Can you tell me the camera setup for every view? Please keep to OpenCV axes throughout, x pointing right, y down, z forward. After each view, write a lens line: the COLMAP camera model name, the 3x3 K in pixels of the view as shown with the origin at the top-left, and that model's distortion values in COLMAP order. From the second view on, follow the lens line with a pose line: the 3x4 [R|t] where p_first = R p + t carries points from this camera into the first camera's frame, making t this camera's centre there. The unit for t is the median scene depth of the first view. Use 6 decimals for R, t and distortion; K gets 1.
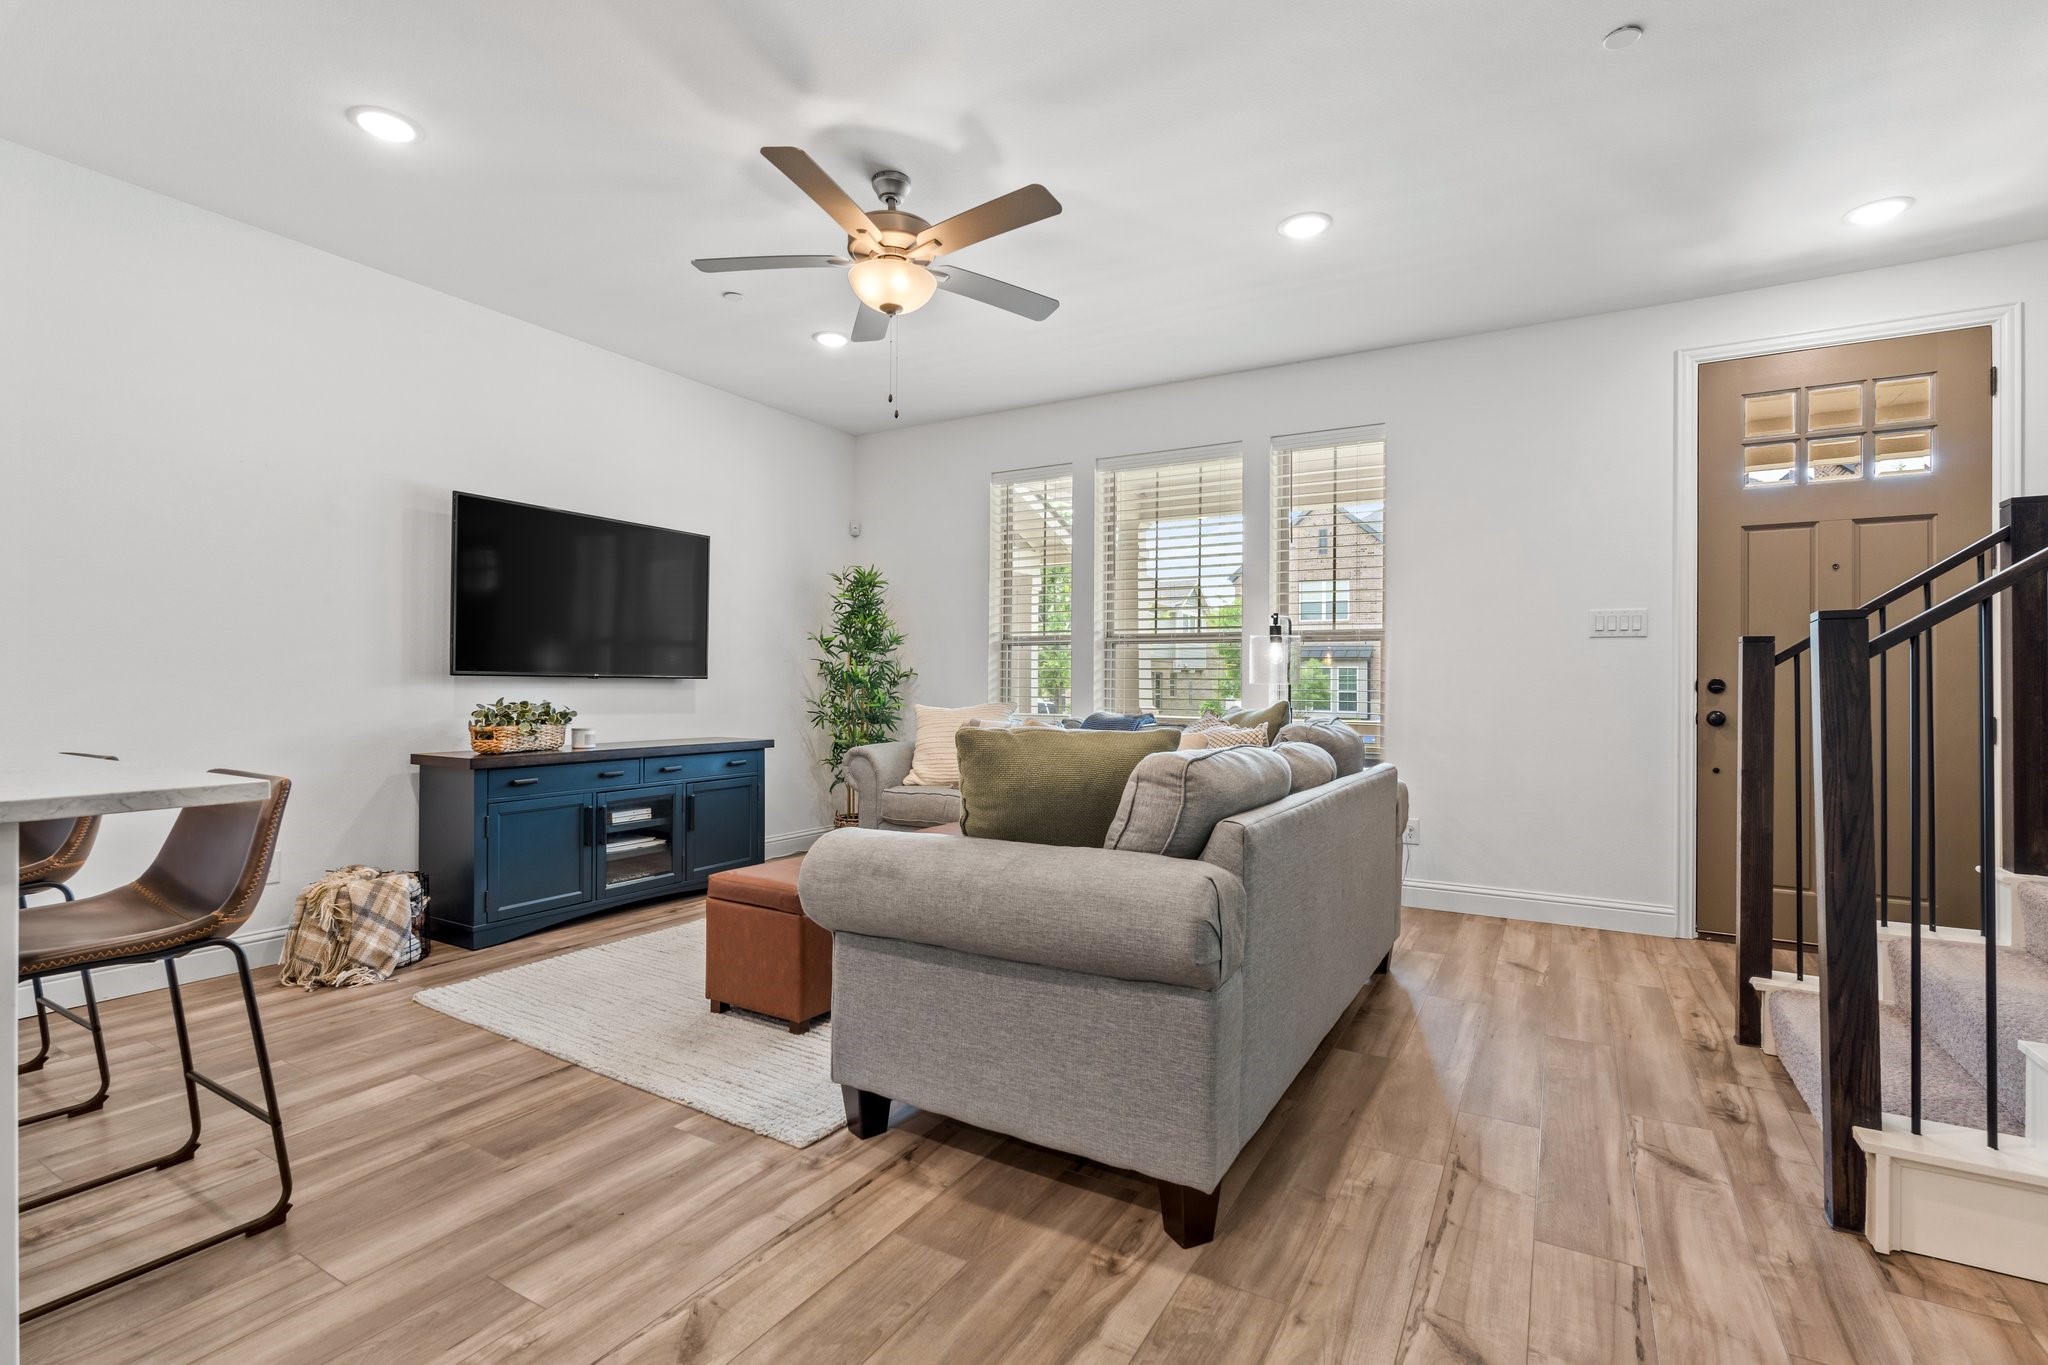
lens RADIAL K [[936.2, 0, 998.6], [0, 936.2, 676.2], [0, 0, 1]] dist [-0.001181, 0.000385]
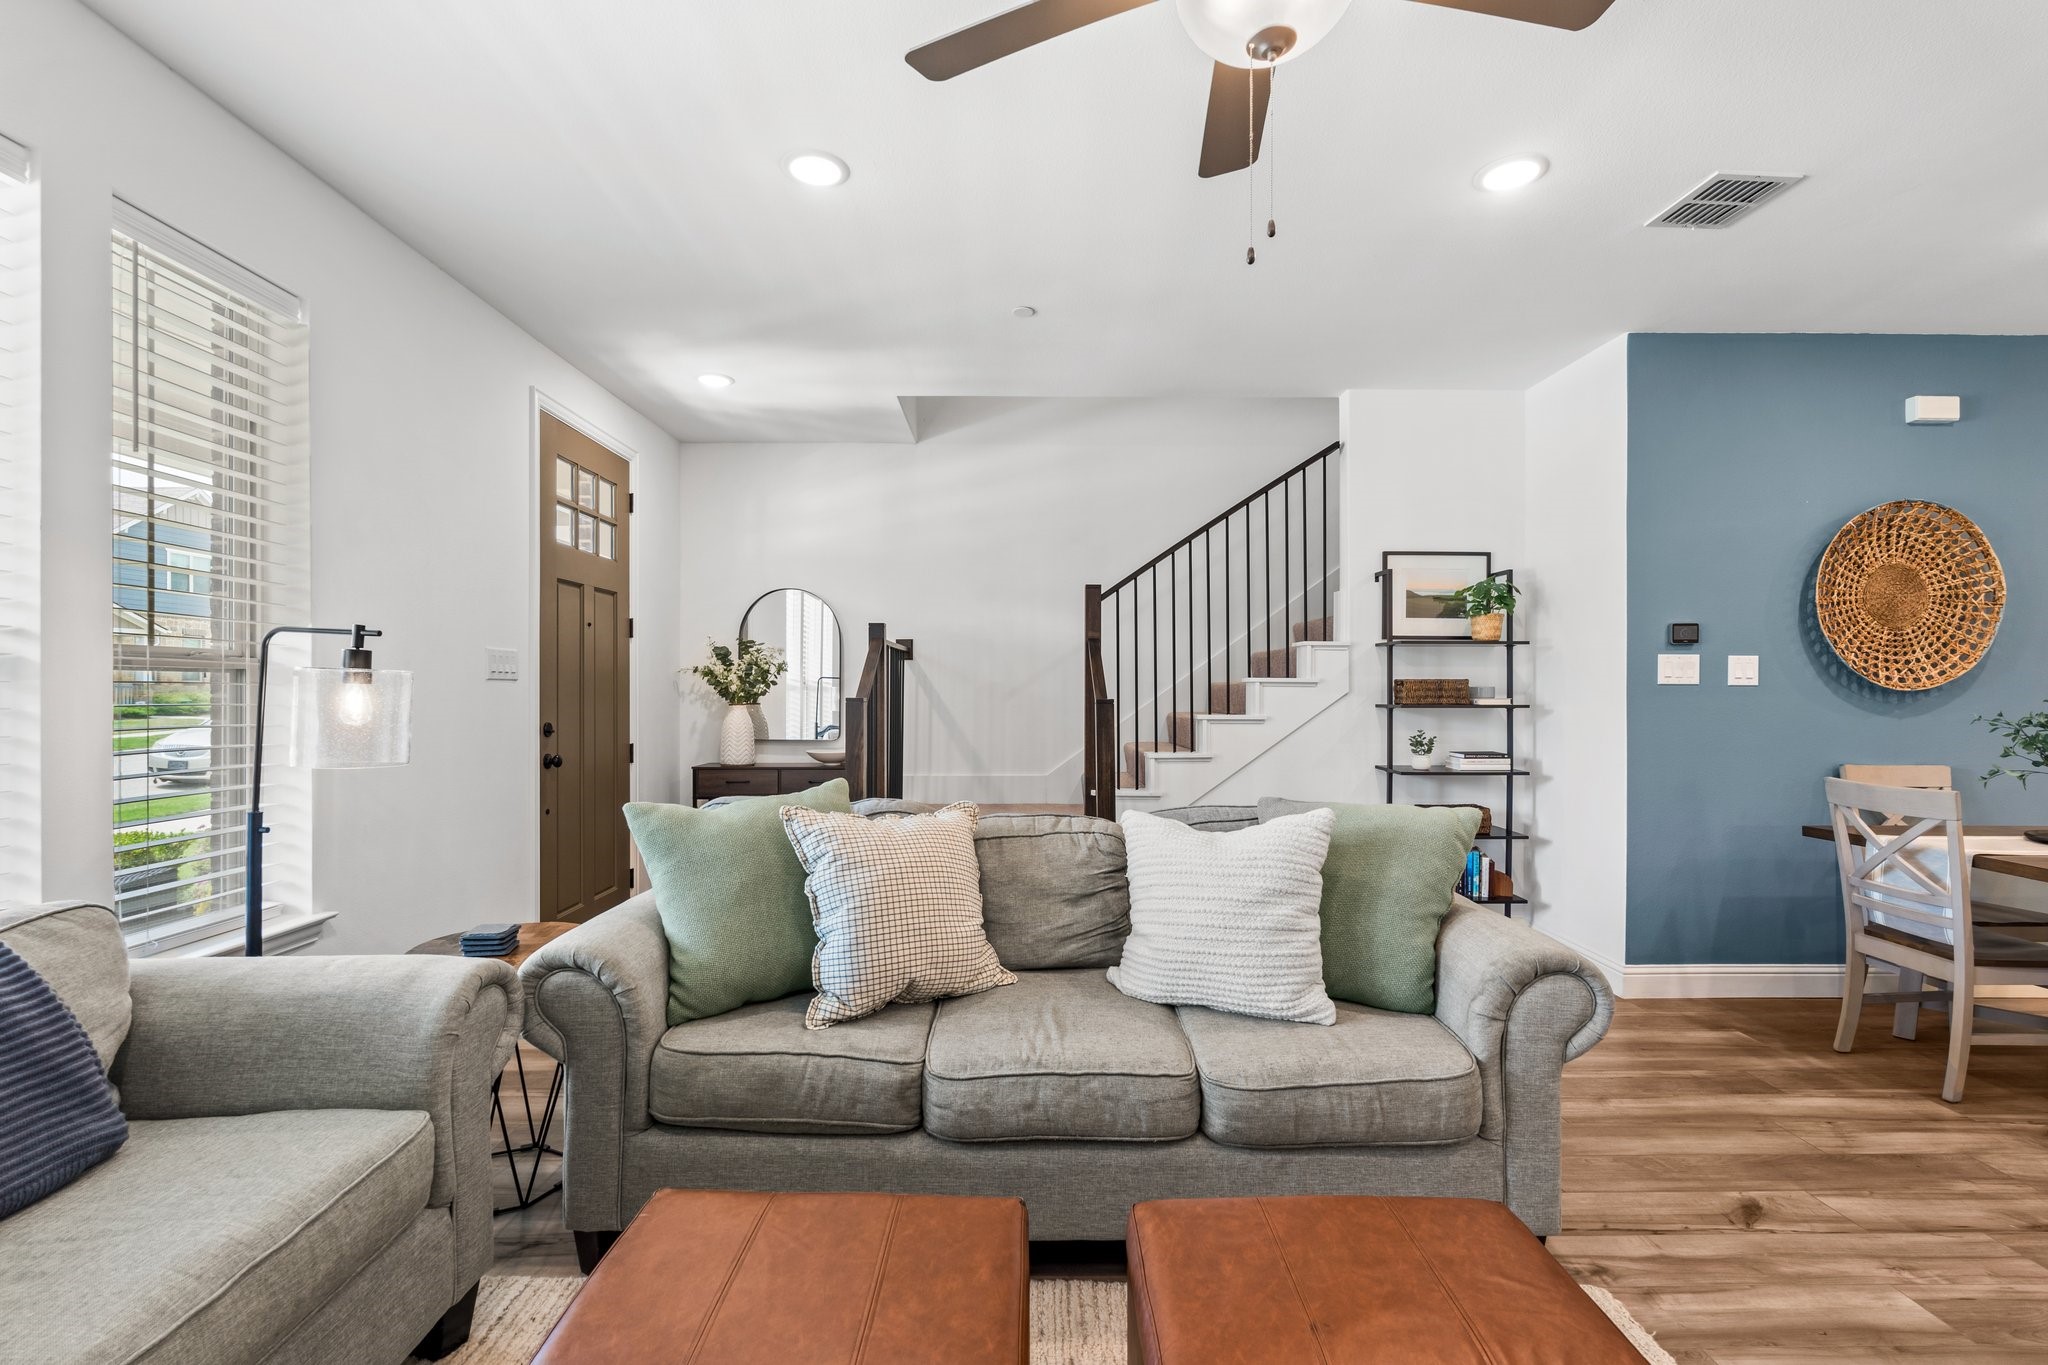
lens RADIAL K [[910.8, 0, 1020.0], [0, 910.8, 688.6], [0, 0, 1]] dist [-0.002780, -0.000116]
pose [[-0.543039, -0.013789, 0.839595, -0.421063], [-0.018596, 0.999817, 0.004392, -0.056600], [-0.839502, -0.013228, -0.543196, 1.298097]]
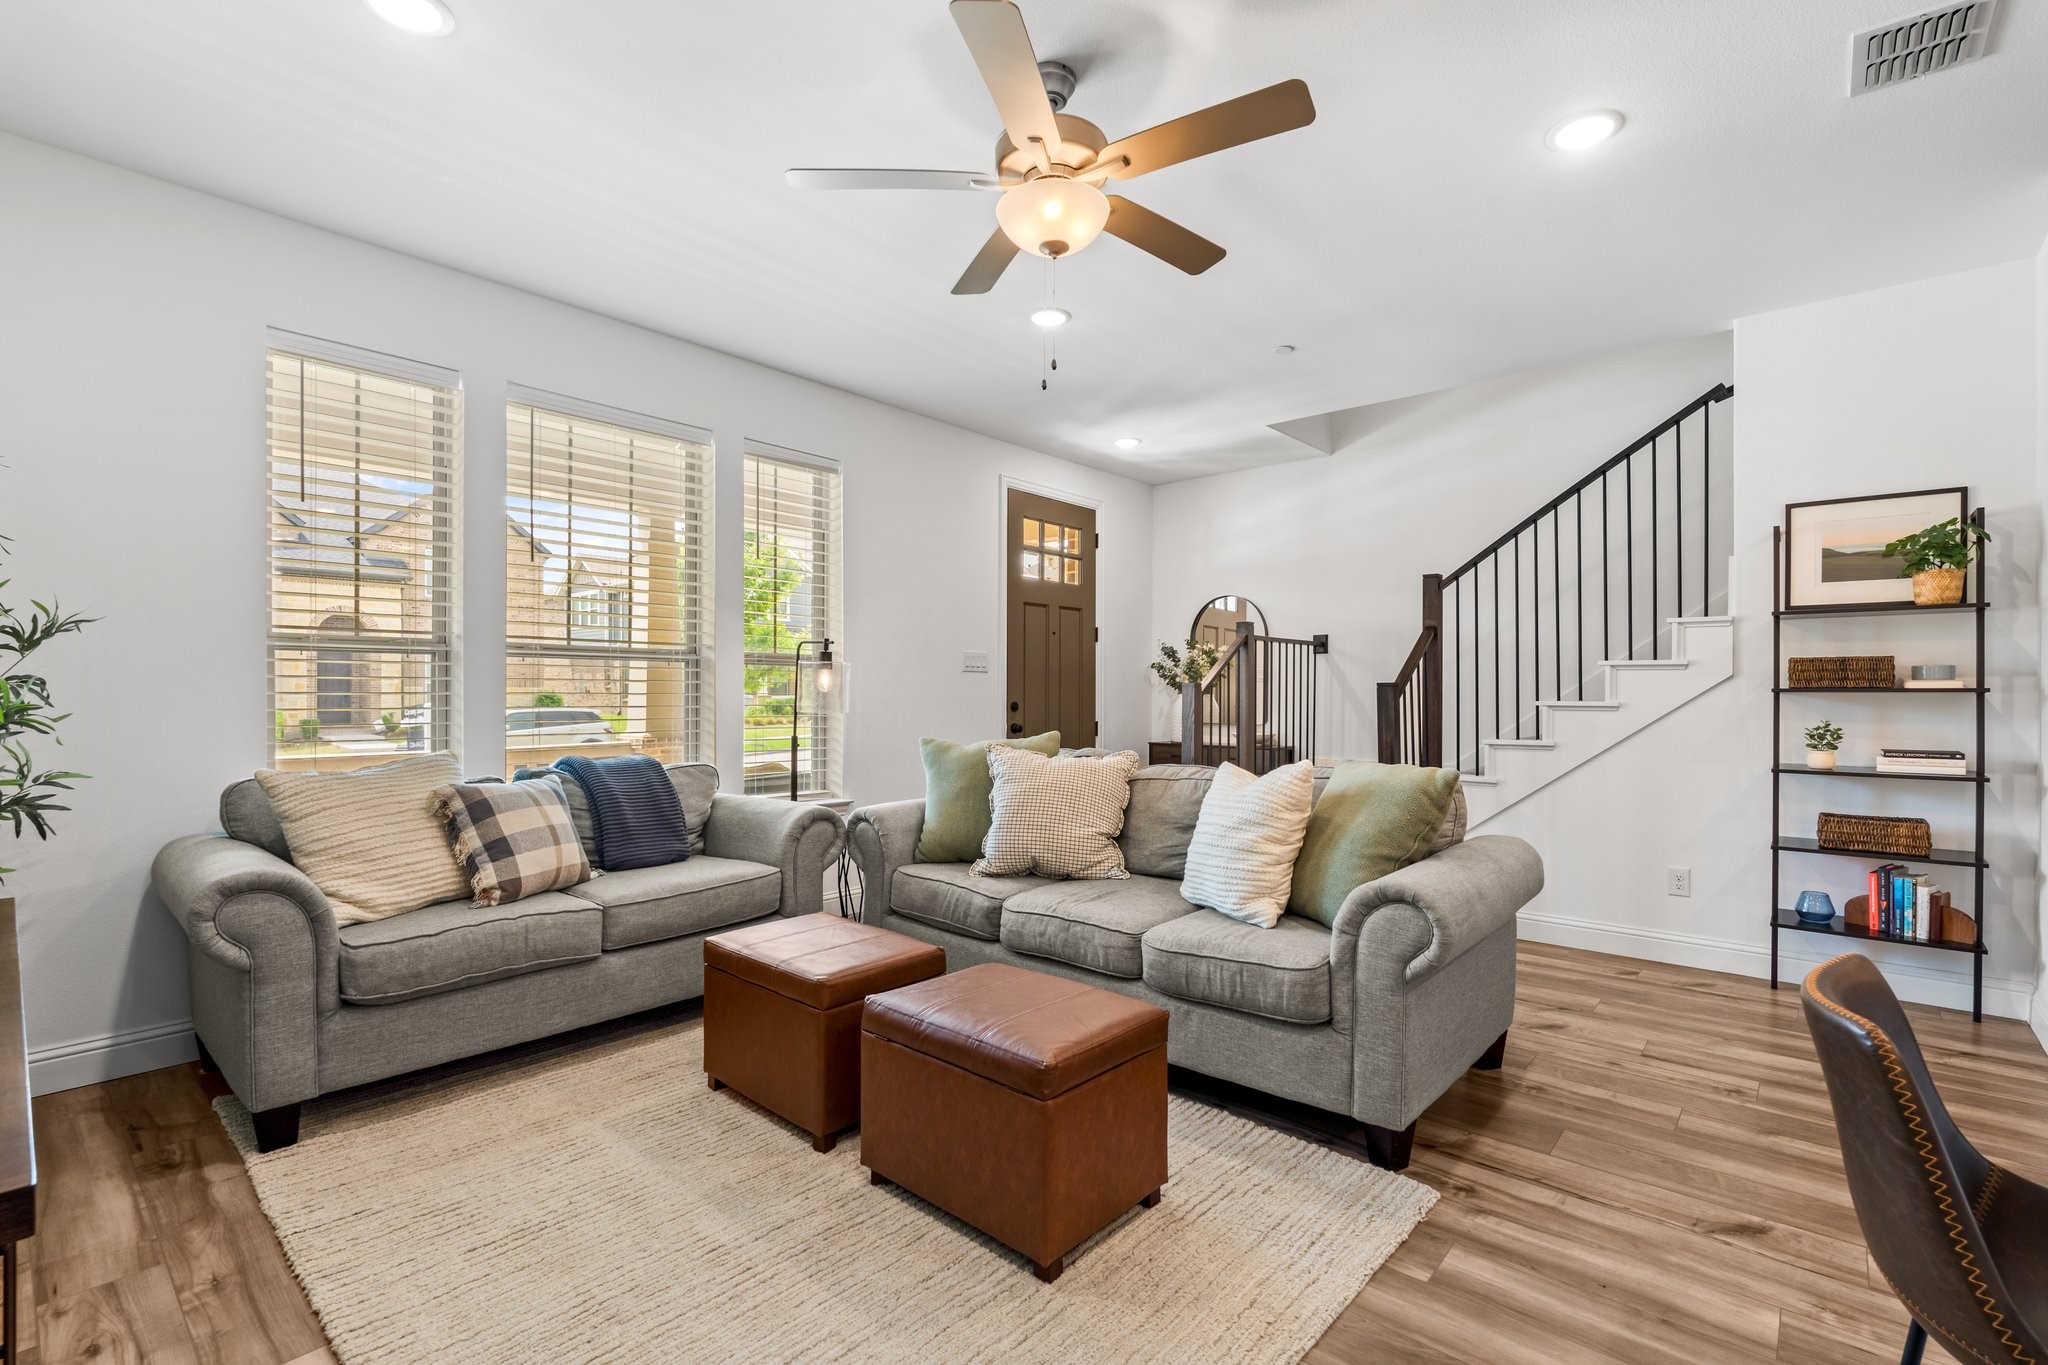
lens RADIAL K [[938.8, 0, 1060.7], [0, 938.8, 691.8], [0, 0, 1]] dist [-0.001463, 0.000096]
pose [[0.141022, -0.010066, 0.989955, -0.840941], [-0.013061, 0.999842, 0.012027, -0.036957], [-0.989920, -0.014626, 0.140868, 0.835055]]
